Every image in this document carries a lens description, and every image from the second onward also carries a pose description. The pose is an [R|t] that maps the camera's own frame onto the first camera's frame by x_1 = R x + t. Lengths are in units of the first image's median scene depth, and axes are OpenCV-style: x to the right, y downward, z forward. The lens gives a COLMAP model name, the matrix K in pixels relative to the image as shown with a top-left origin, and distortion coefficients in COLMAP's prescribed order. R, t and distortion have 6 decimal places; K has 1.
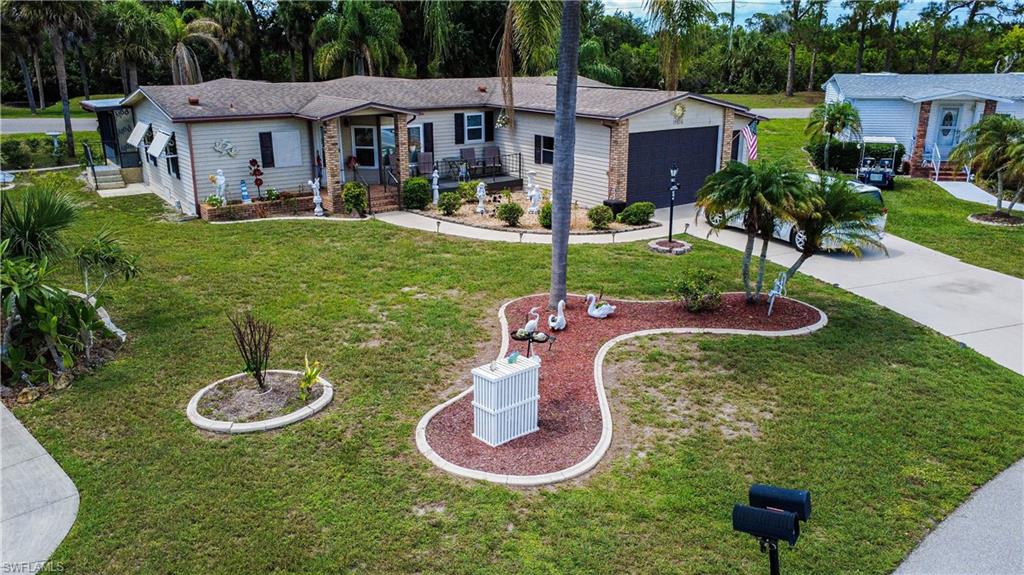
lens RADIAL K [[742.9, 0, 512.7], [0, 742.9, 291.8], [0, 0, 1]] dist [-0.001268, 0.034019]
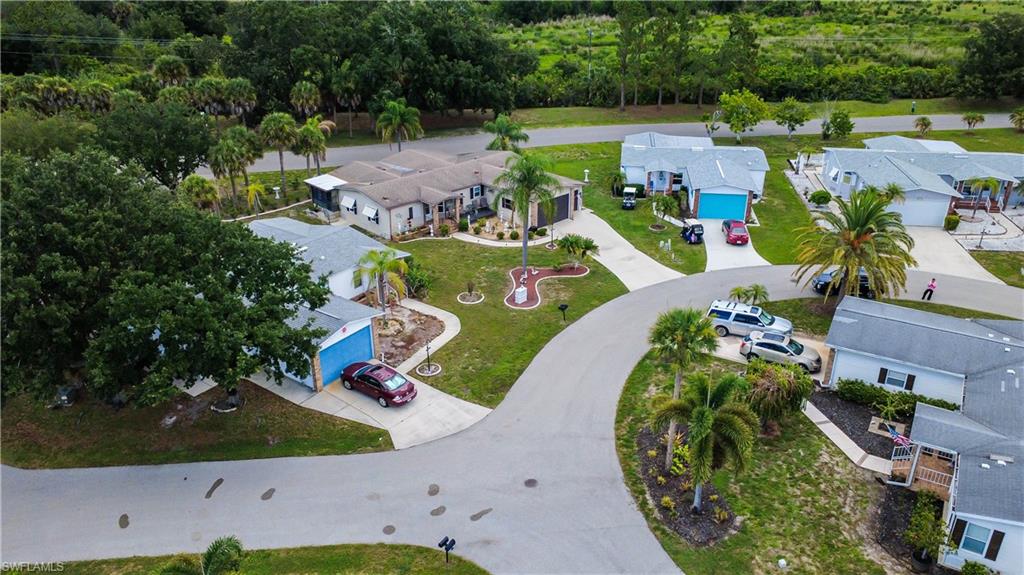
lens RADIAL K [[742.9, 0, 512.7], [0, 742.9, 291.8], [0, 0, 1]] dist [-0.001268, 0.034019]
pose [[0.989633, -0.060076, 0.130453, -0.341991], [0.041299, 0.988984, 0.142143, -0.287109], [-0.137555, -0.135282, 0.981212, -1.899578]]
